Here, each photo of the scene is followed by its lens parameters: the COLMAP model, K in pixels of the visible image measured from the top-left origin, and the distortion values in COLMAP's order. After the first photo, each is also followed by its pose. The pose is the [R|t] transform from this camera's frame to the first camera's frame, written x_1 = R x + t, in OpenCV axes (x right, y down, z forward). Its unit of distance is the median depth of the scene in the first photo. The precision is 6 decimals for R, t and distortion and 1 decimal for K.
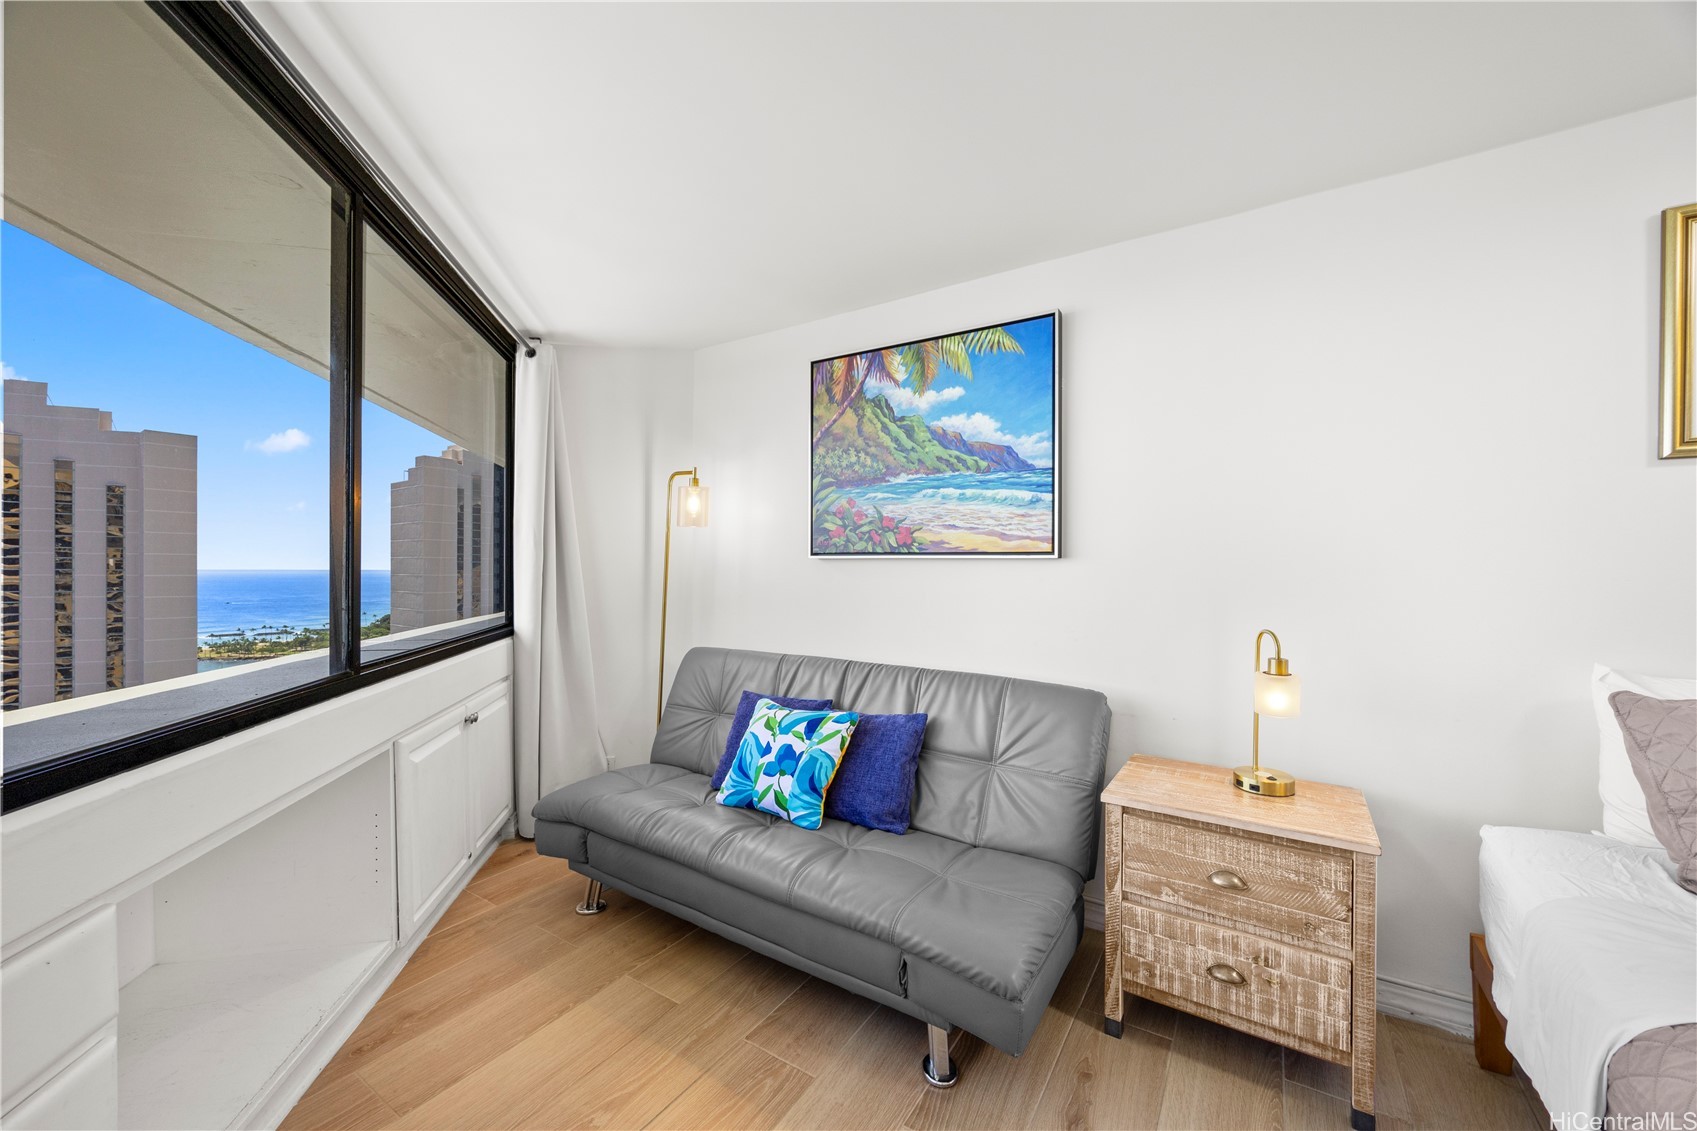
lens RADIAL K [[650.7, 0, 848.5], [0, 650.7, 565.5], [0, 0, 1]] dist [-0.003529, -0.000159]
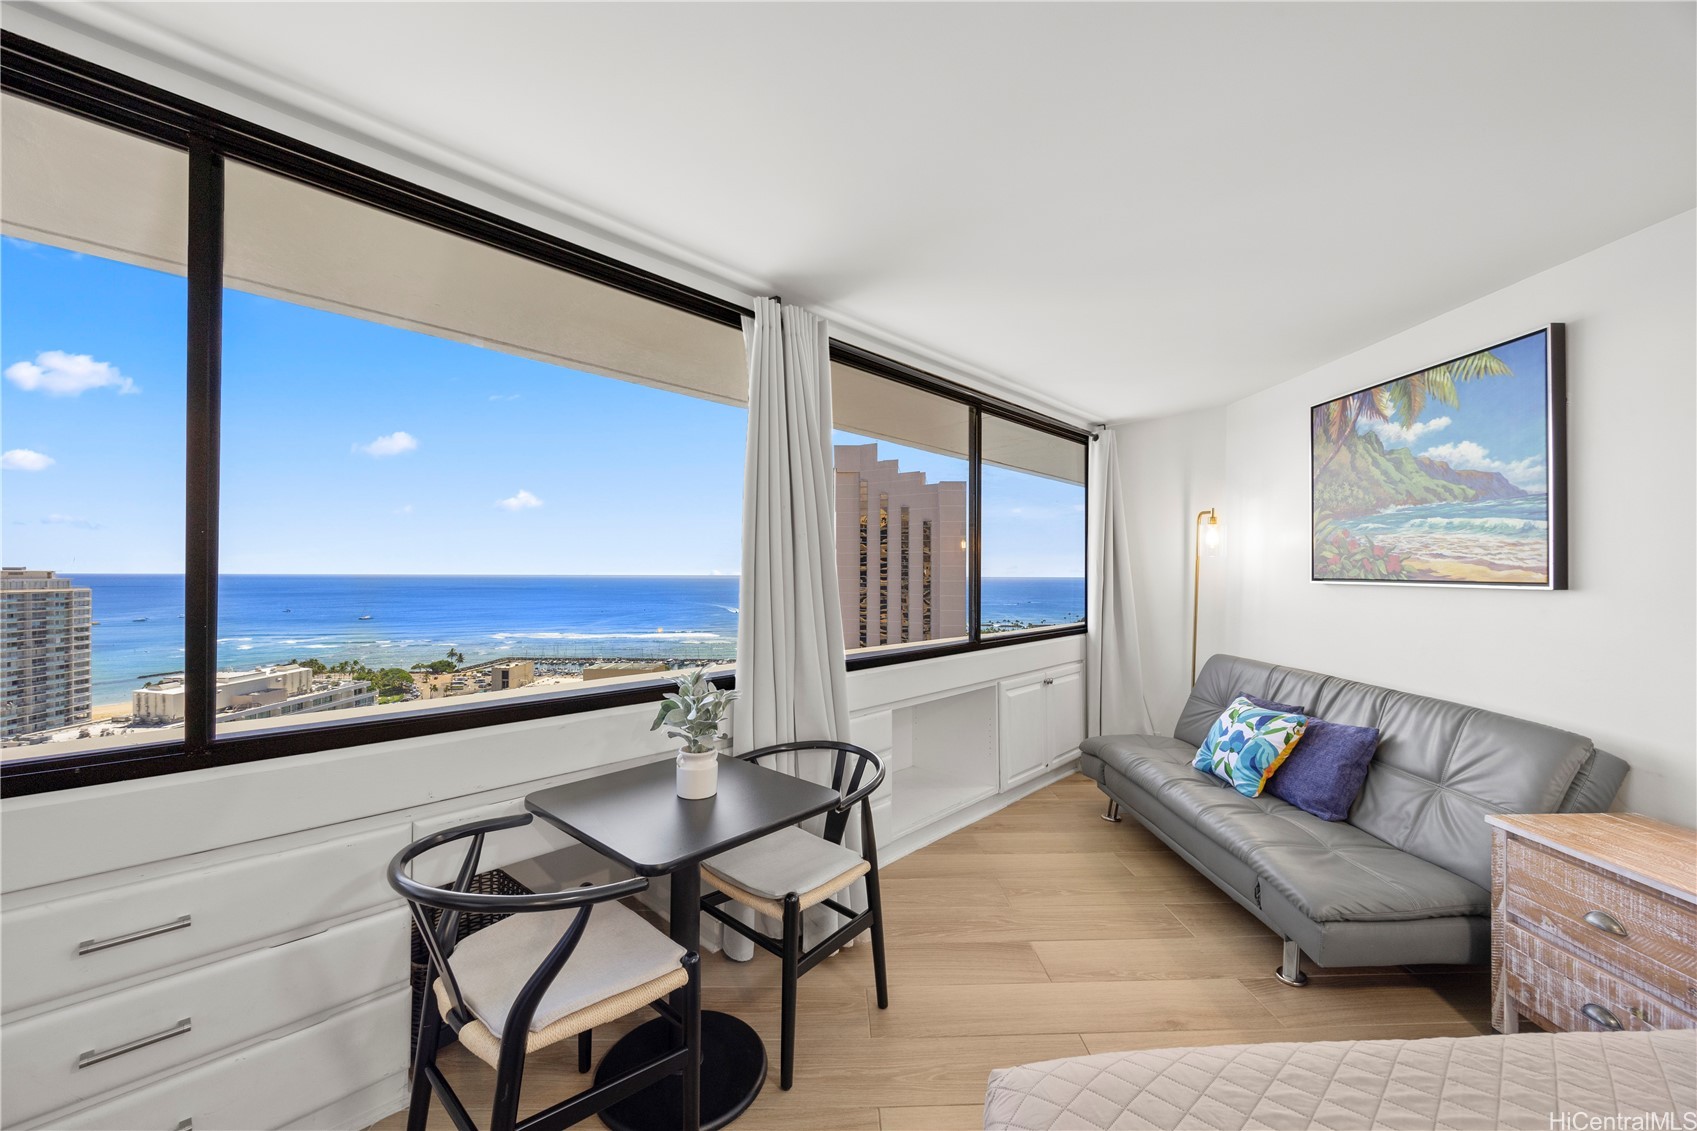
lens RADIAL K [[659.4, 0, 843.9], [0, 659.4, 567.4], [0, 0, 1]] dist [-0.000025, 0.000306]
pose [[0.561123, -0.007281, -0.827700, 0.519526], [0.000399, 0.999964, -0.008526, -0.035046], [0.827732, 0.004454, 0.561106, -0.361082]]
